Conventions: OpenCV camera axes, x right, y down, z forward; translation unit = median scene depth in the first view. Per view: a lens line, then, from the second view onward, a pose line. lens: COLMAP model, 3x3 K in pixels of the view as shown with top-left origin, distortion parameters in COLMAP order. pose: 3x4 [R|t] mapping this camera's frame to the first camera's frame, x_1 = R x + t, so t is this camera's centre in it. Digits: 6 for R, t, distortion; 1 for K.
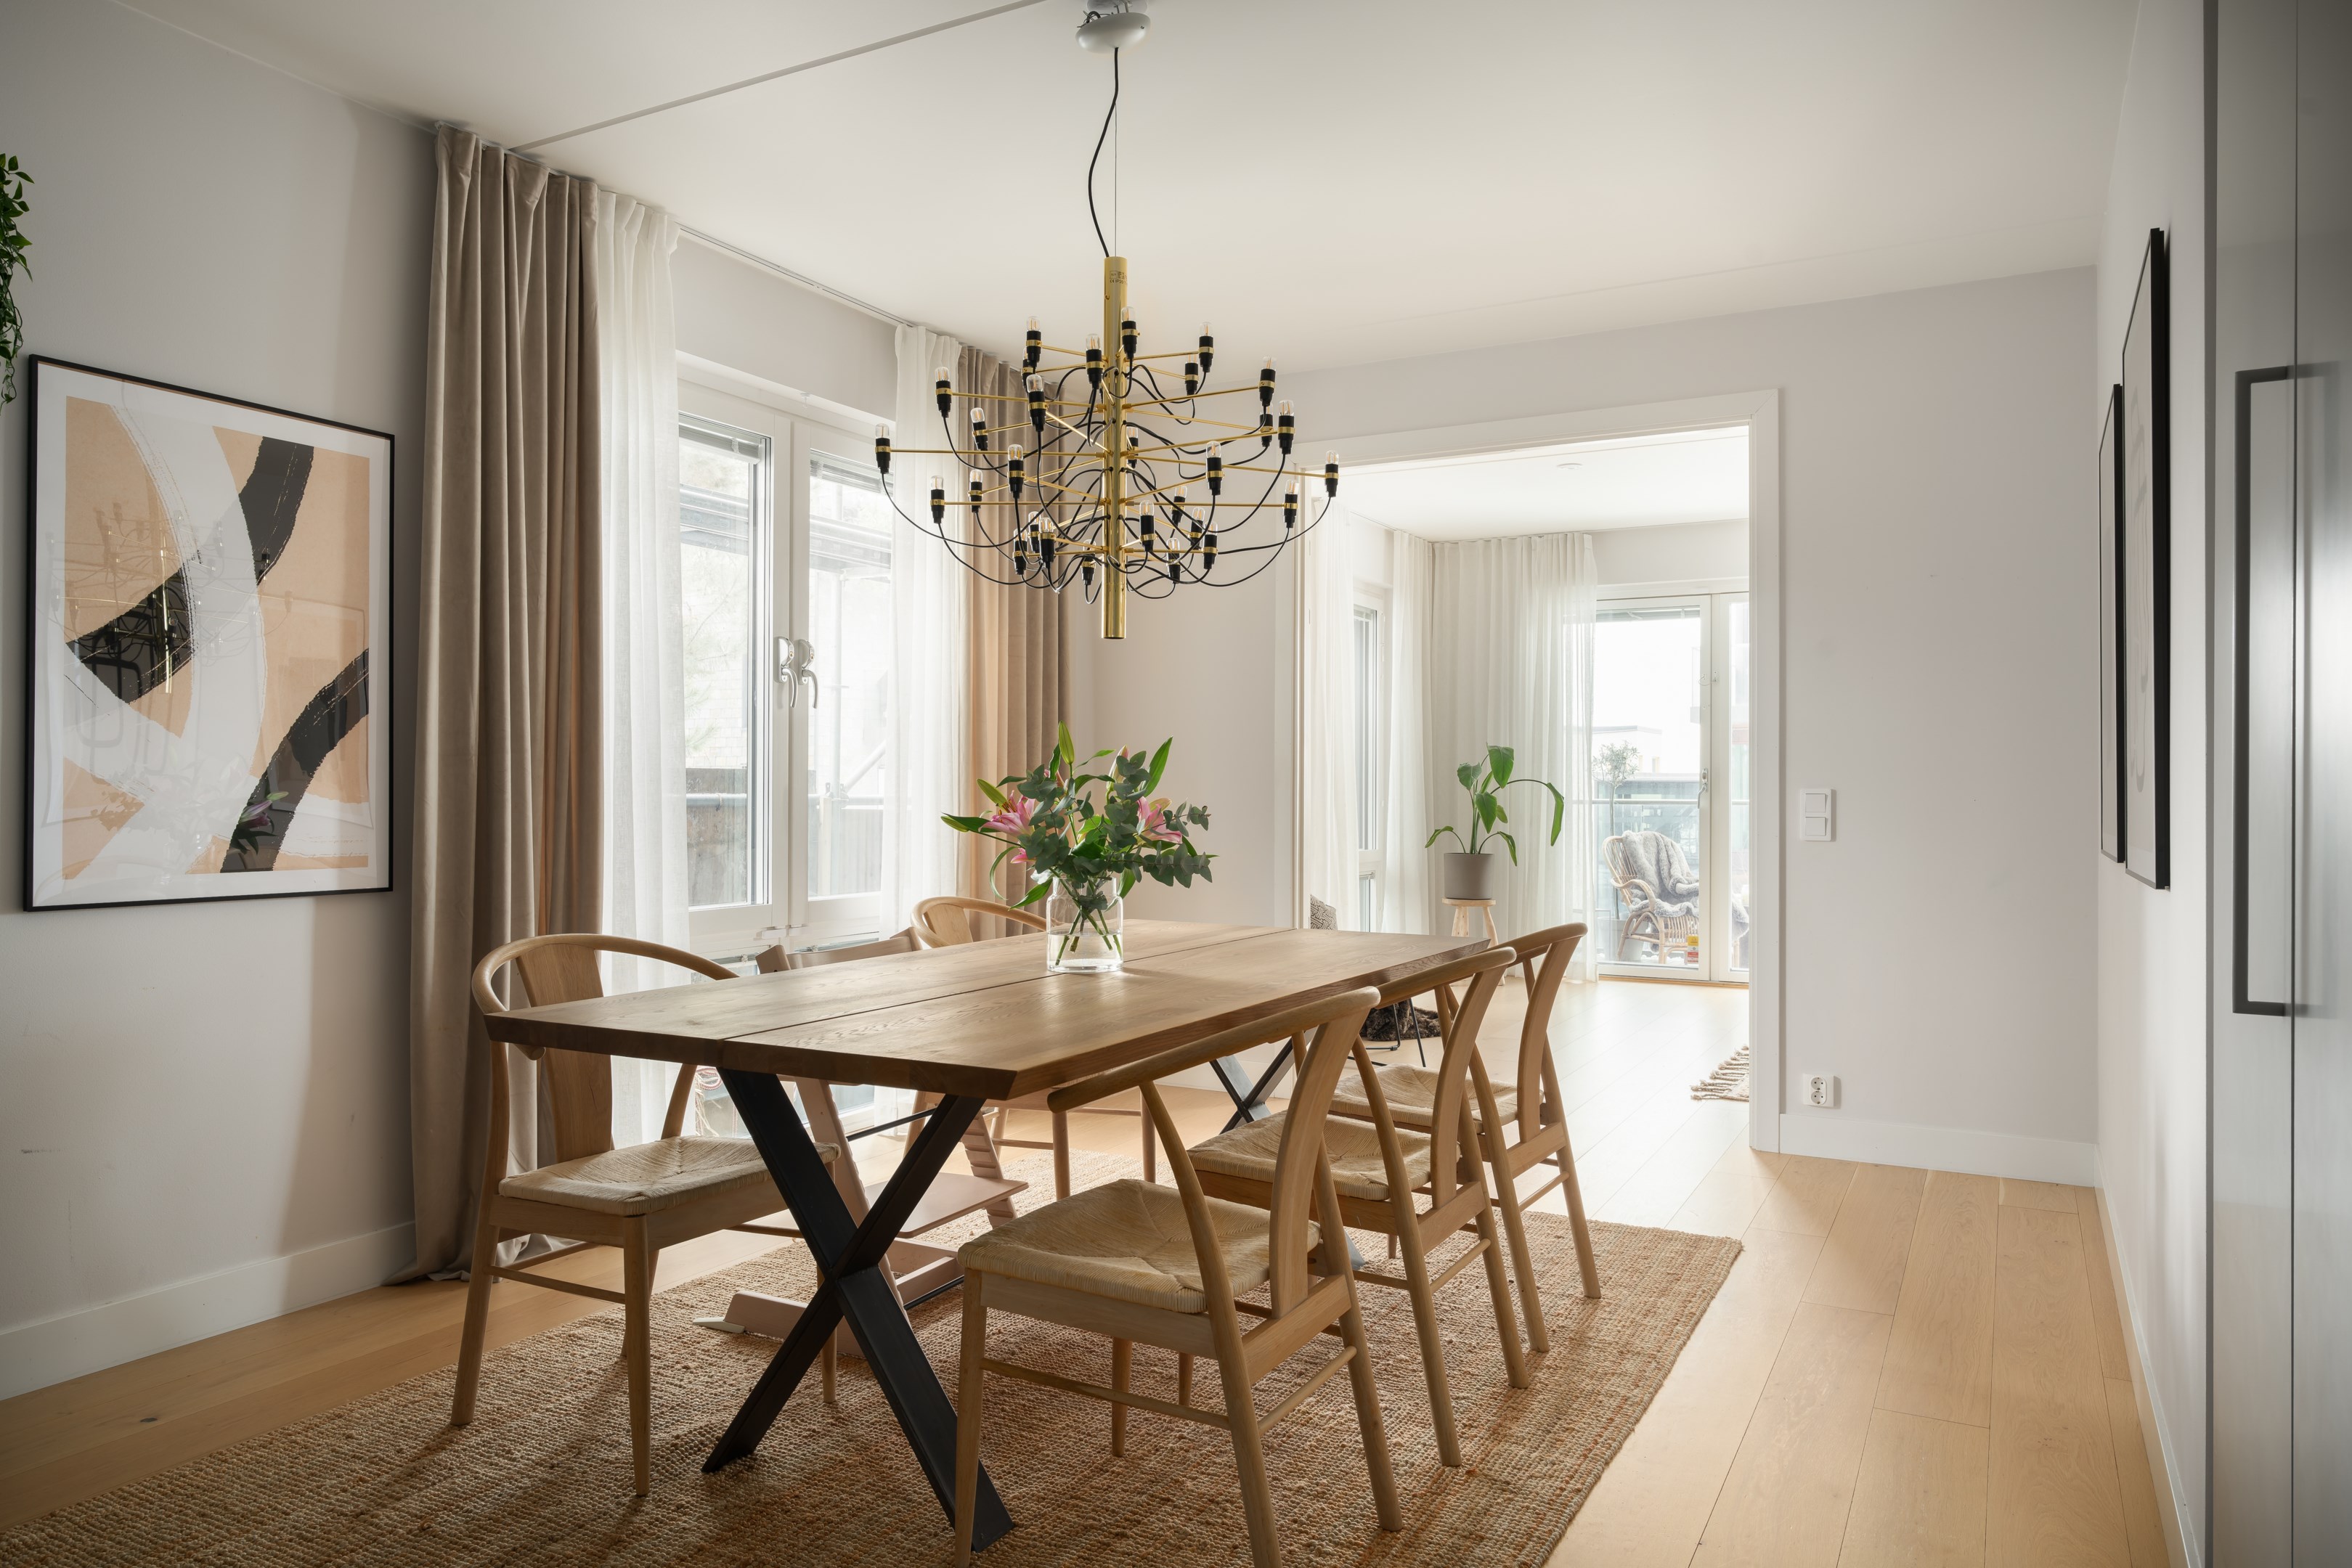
lens RADIAL K [[1534.5, 0, 1176.0], [0, 1534.5, 784.0], [0, 0, 1]] dist [-0.003161, 0.000385]
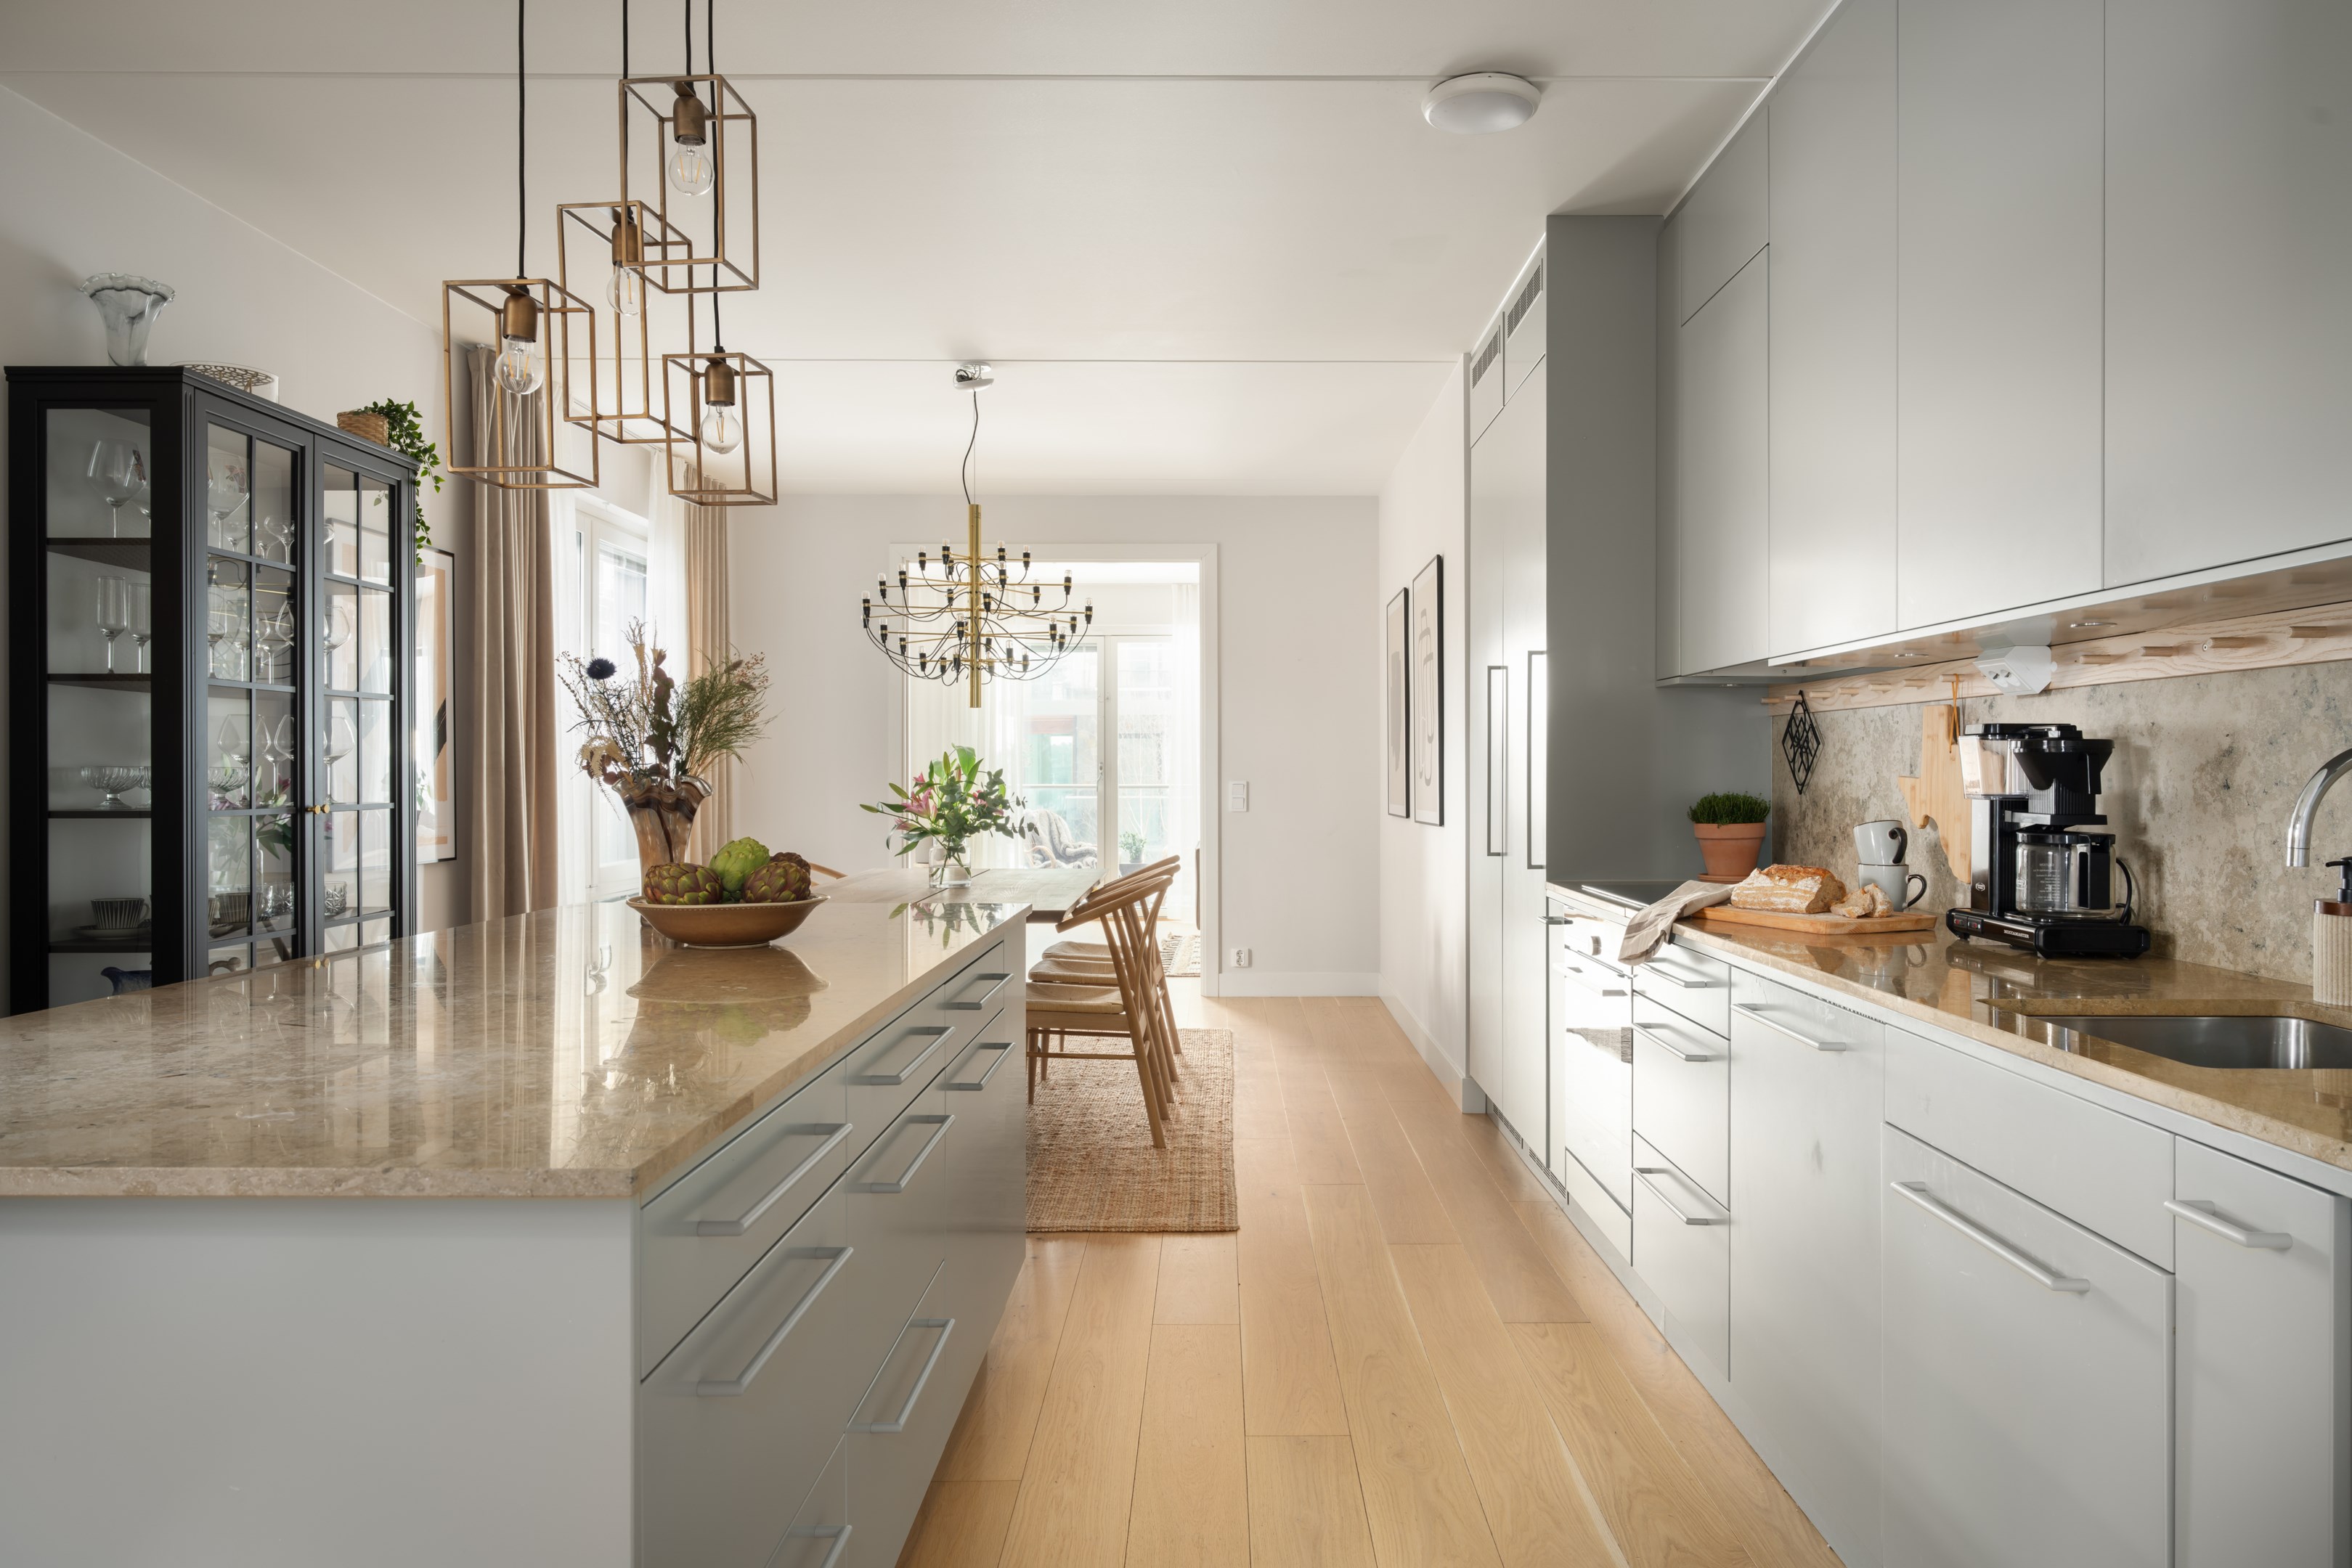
lens RADIAL K [[1542.5, 0, 1222.9], [0, 1542.5, 776.4], [0, 0, 1]] dist [-0.001637, 0.002052]
pose [[0.875858, -0.006397, 0.482526, -0.582039], [0.002806, 0.999963, 0.008164, -0.021731], [-0.482561, -0.005796, 0.875843, -0.675506]]
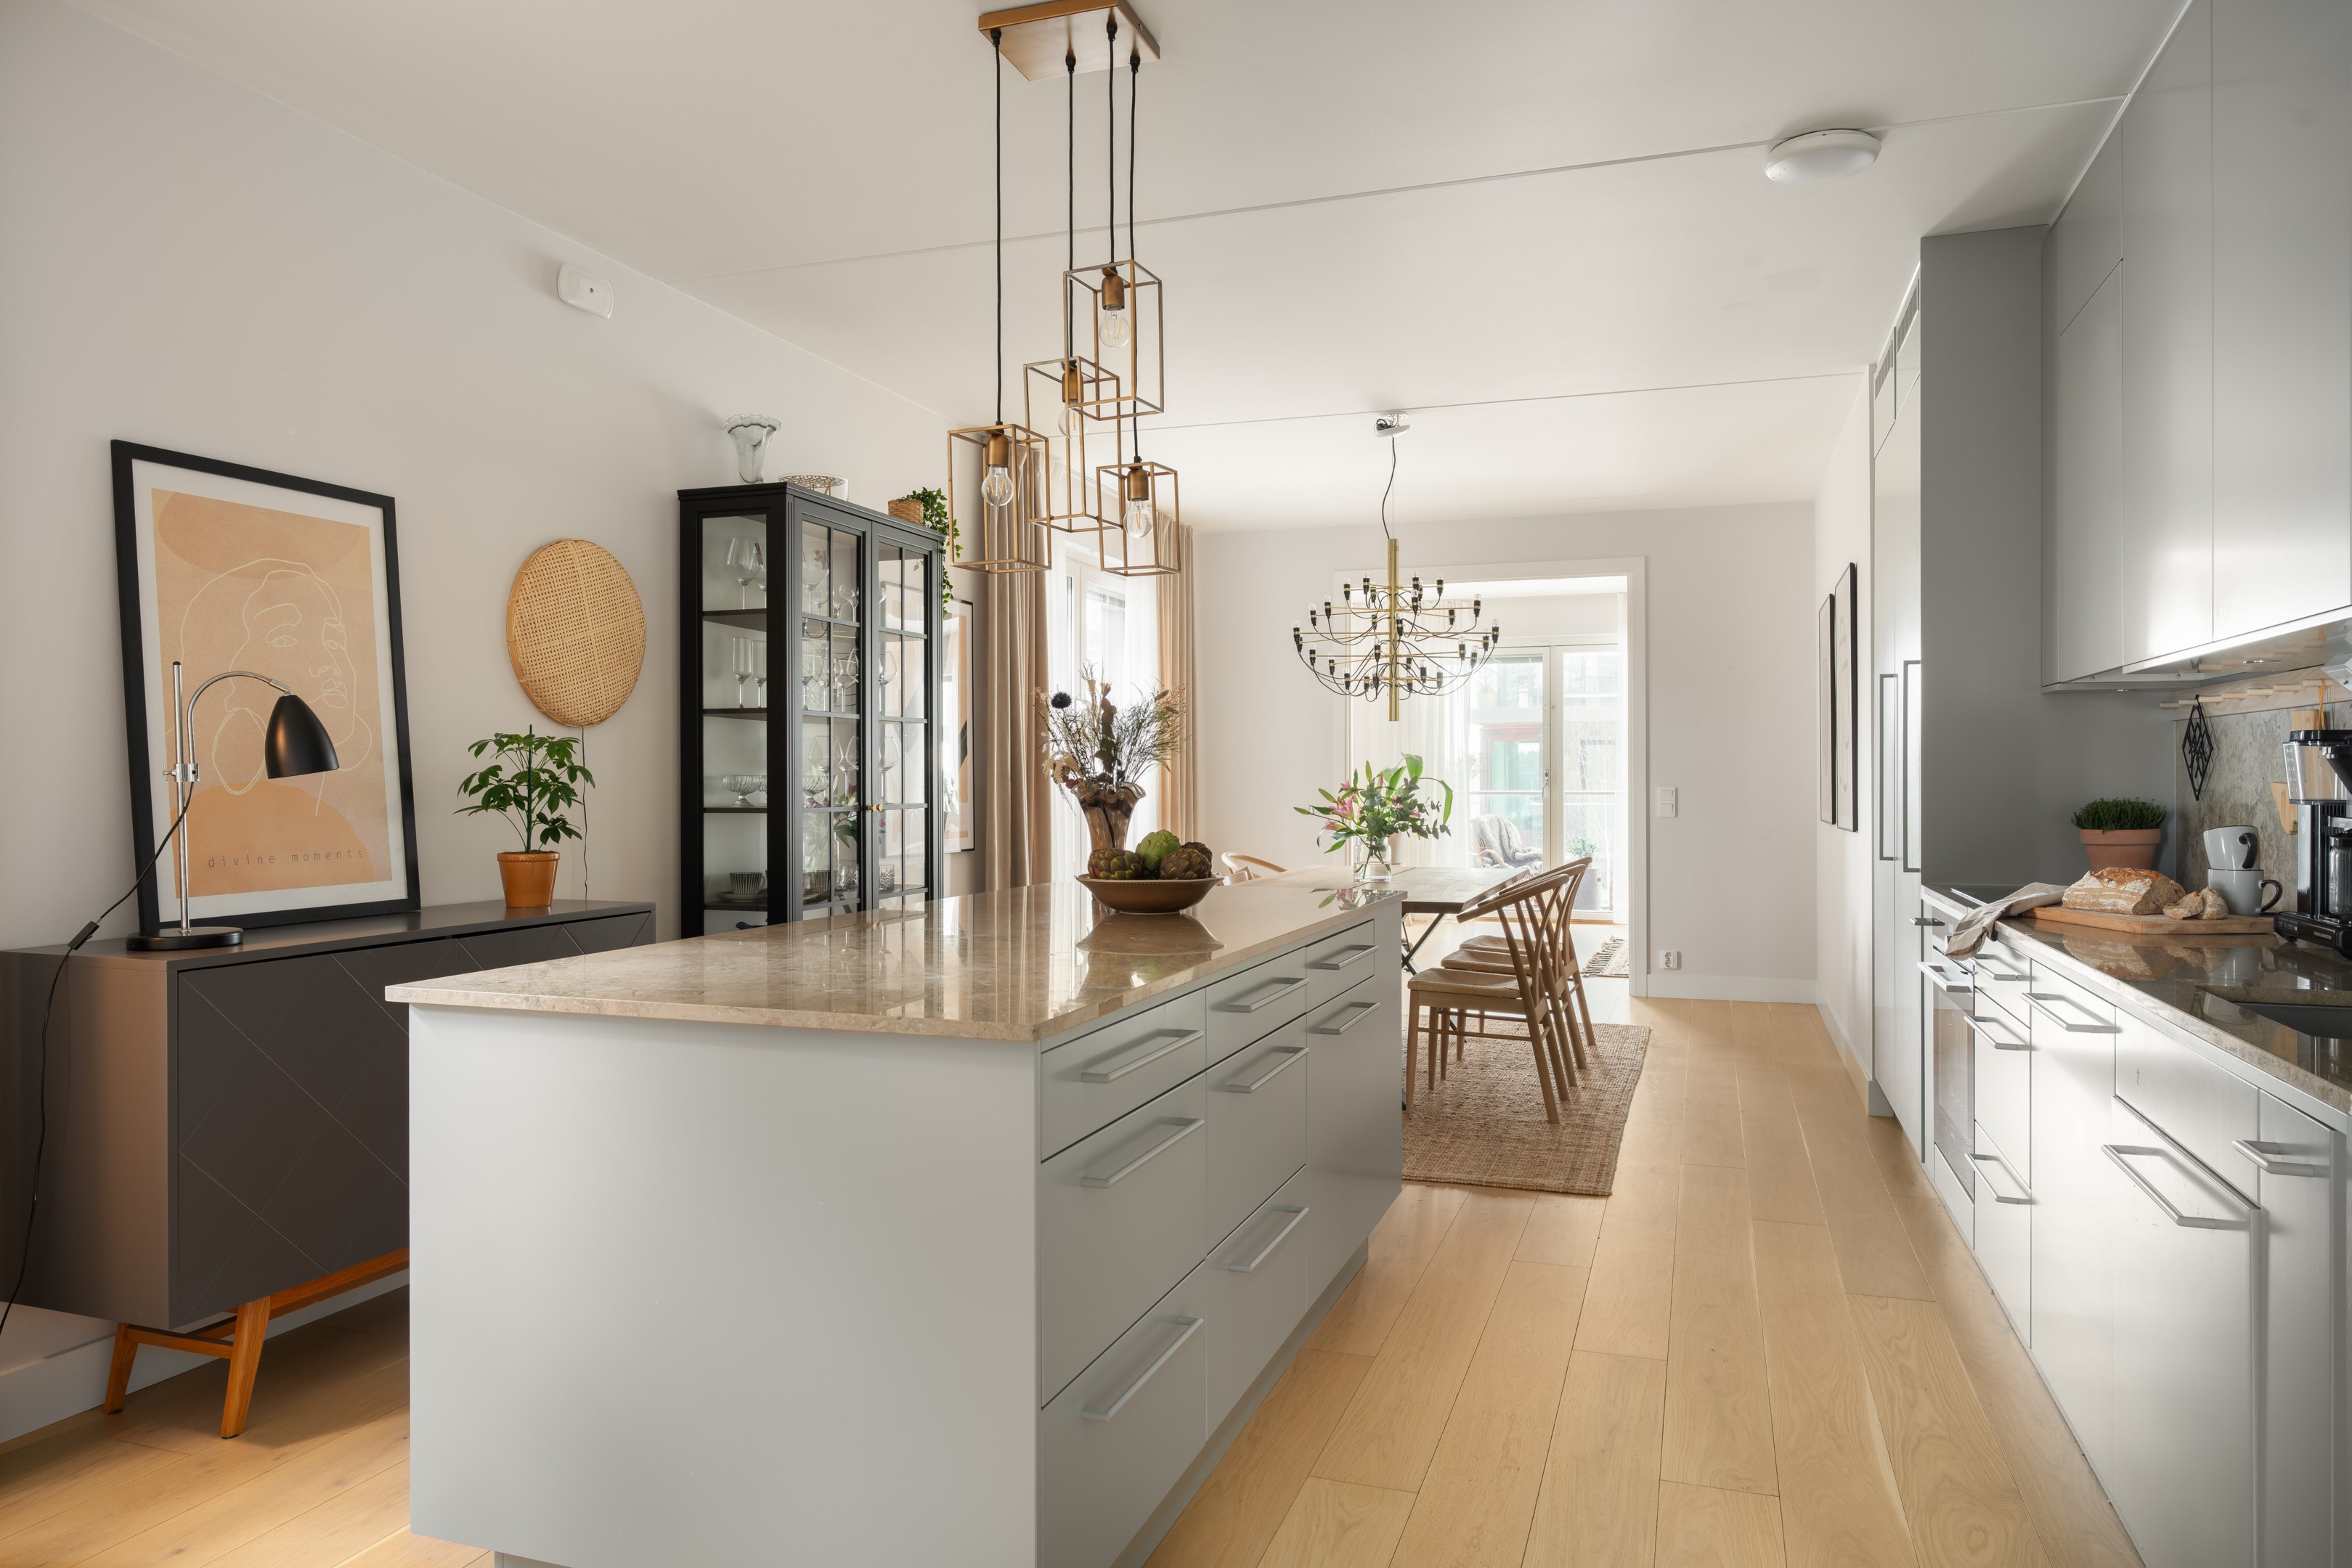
lens RADIAL K [[1522.1, 0, 1176.0], [0, 1522.1, 784.0], [0, 0, 1]] dist [-0.000804, 0.000390]
pose [[0.986523, -0.006845, 0.163478, -0.571362], [0.005719, 0.999957, 0.007357, -0.022202], [-0.163521, -0.006323, 0.986520, -0.846526]]
